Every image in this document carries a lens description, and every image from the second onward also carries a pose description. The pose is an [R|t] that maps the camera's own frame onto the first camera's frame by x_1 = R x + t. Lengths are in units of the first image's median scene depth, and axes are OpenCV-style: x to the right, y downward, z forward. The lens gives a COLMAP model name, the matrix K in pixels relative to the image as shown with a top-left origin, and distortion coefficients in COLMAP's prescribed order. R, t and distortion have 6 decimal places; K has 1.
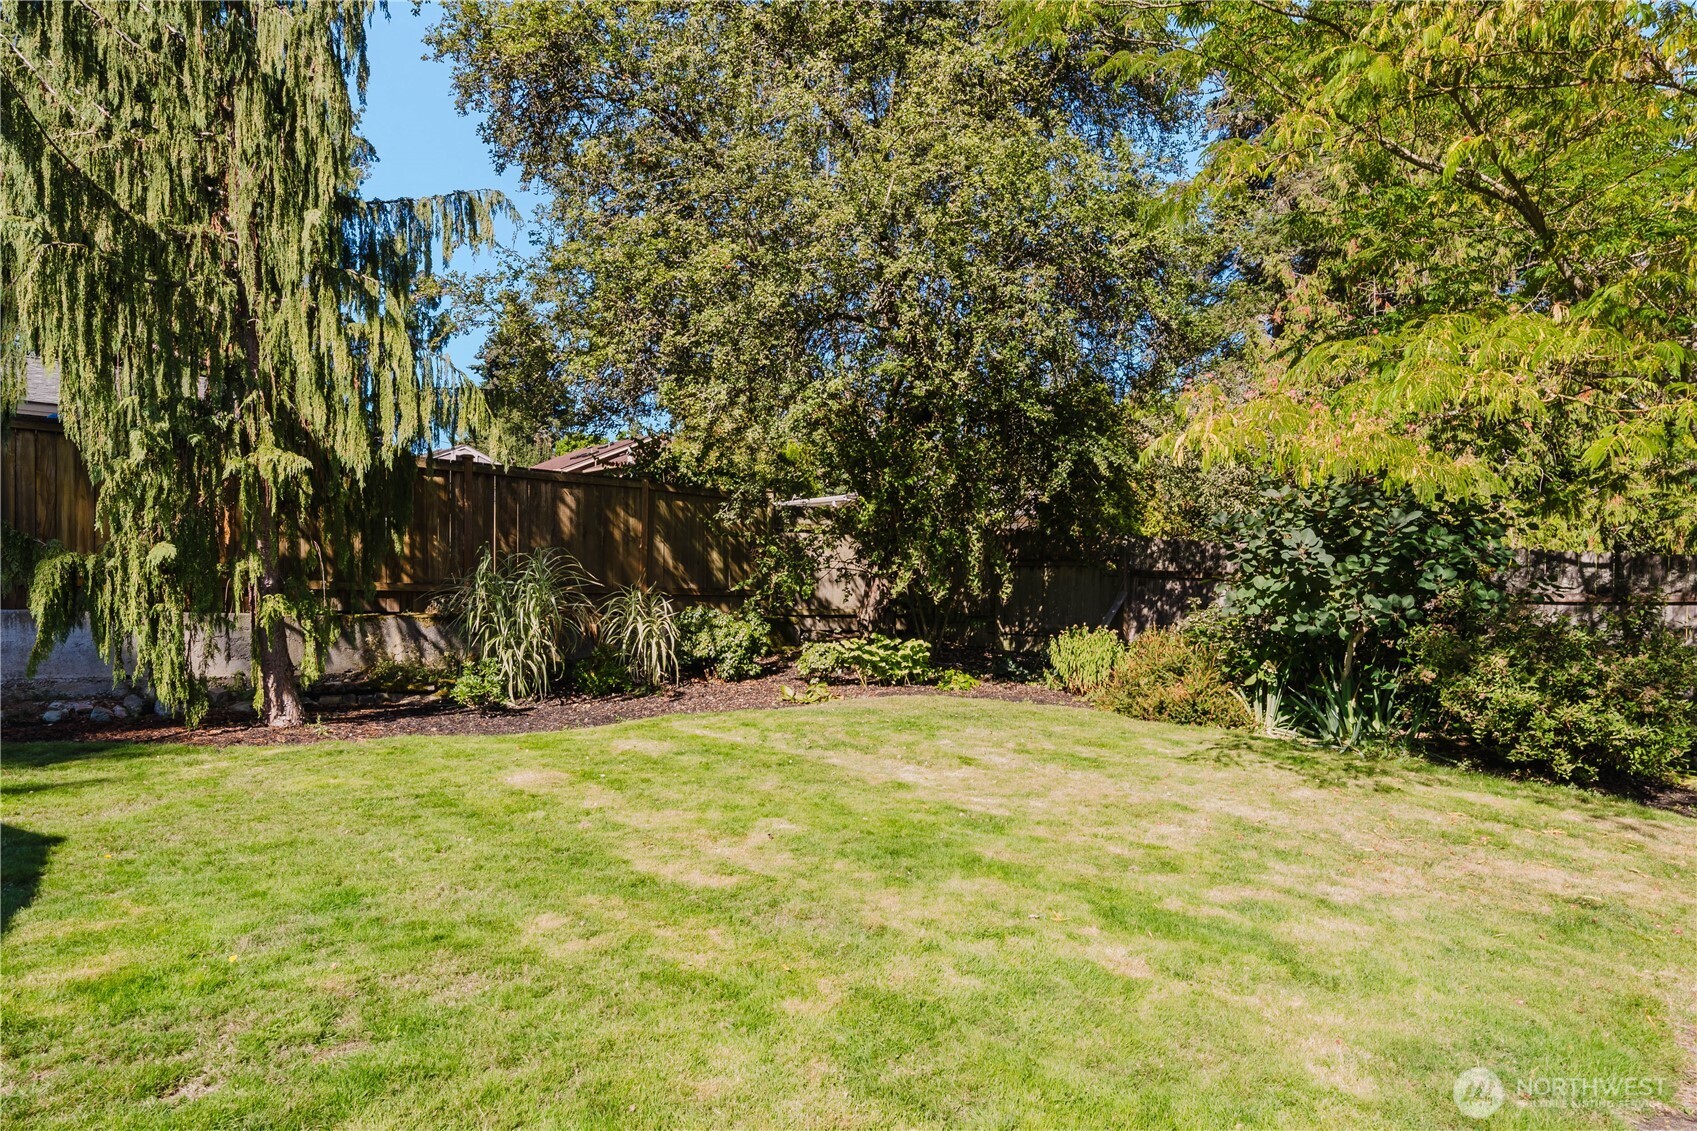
lens RADIAL K [[1076.5, 0, 846.5], [0, 1076.5, 591.5], [0, 0, 1]] dist [0.008150, 0.000097]
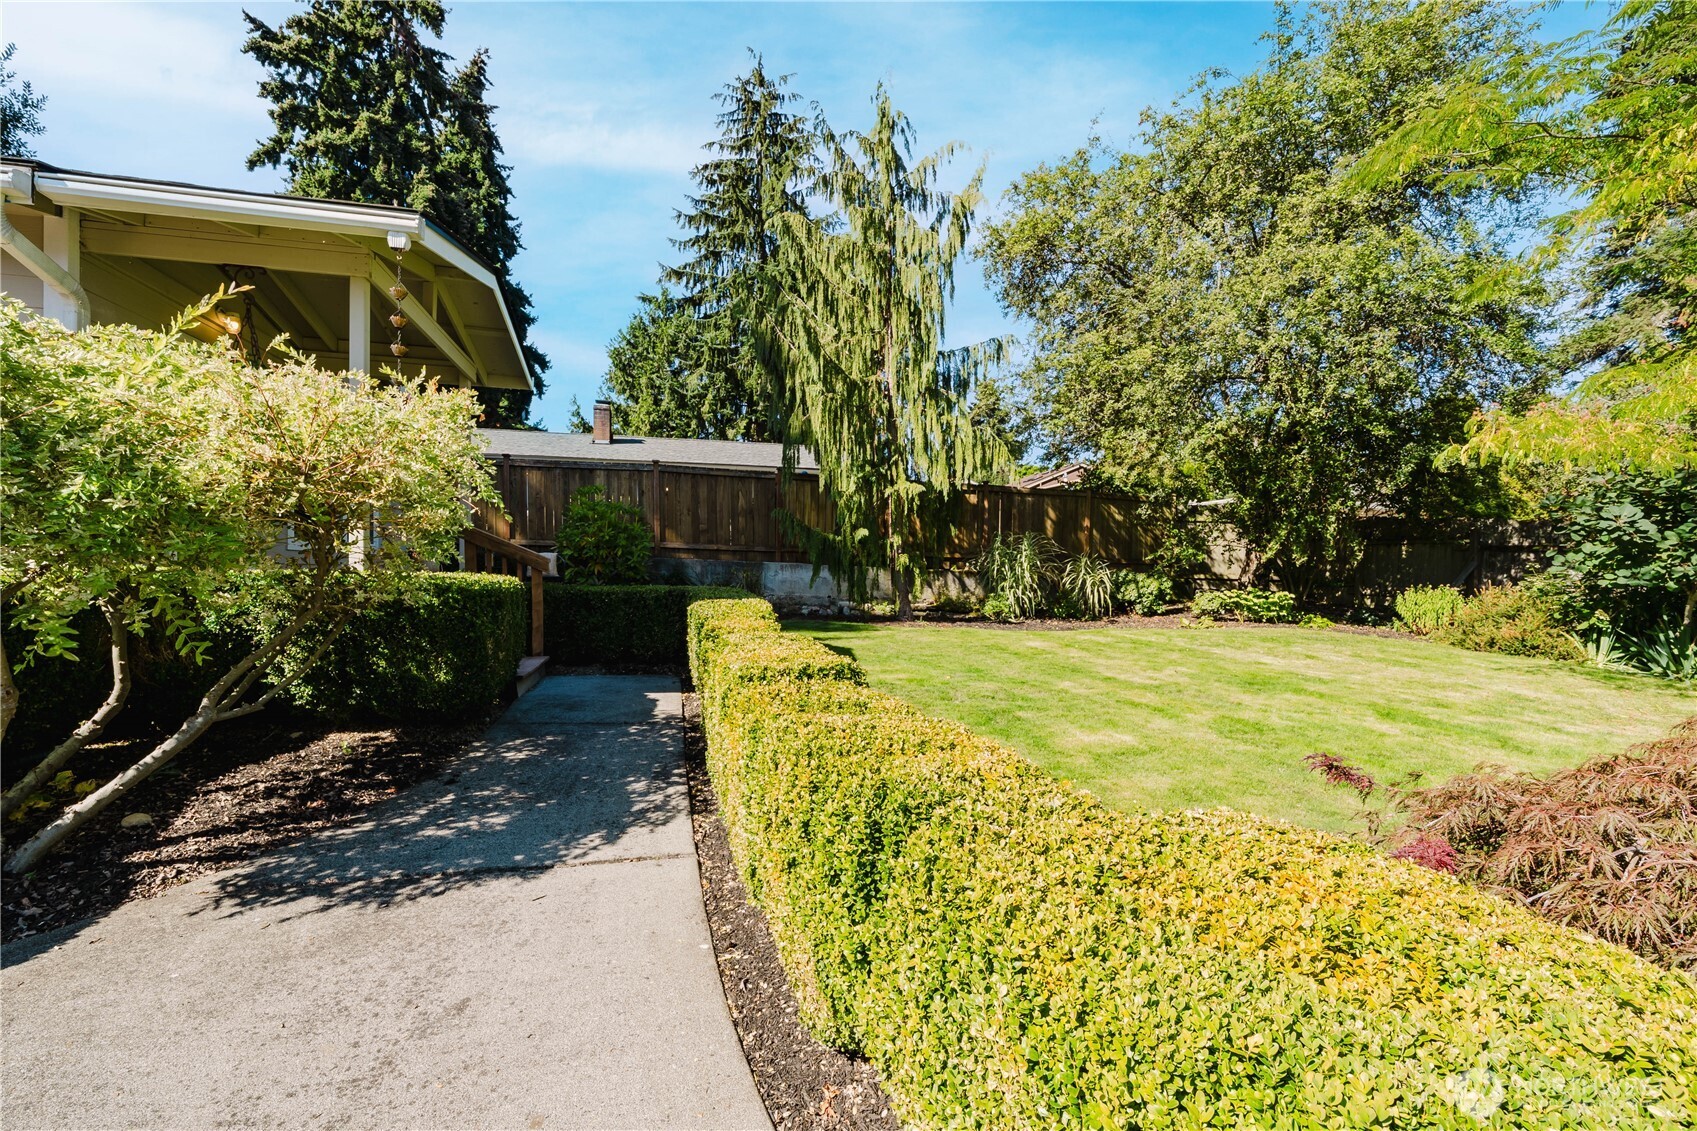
lens RADIAL K [[708.0, 0, 842.6], [0, 708.0, 575.3], [0, 0, 1]] dist [-0.000991, -0.000550]
pose [[0.875549, 0.013450, -0.482941, 0.006278], [-0.009561, 0.999899, 0.010514, 0.021297], [0.483034, -0.004588, 0.875590, -0.161574]]
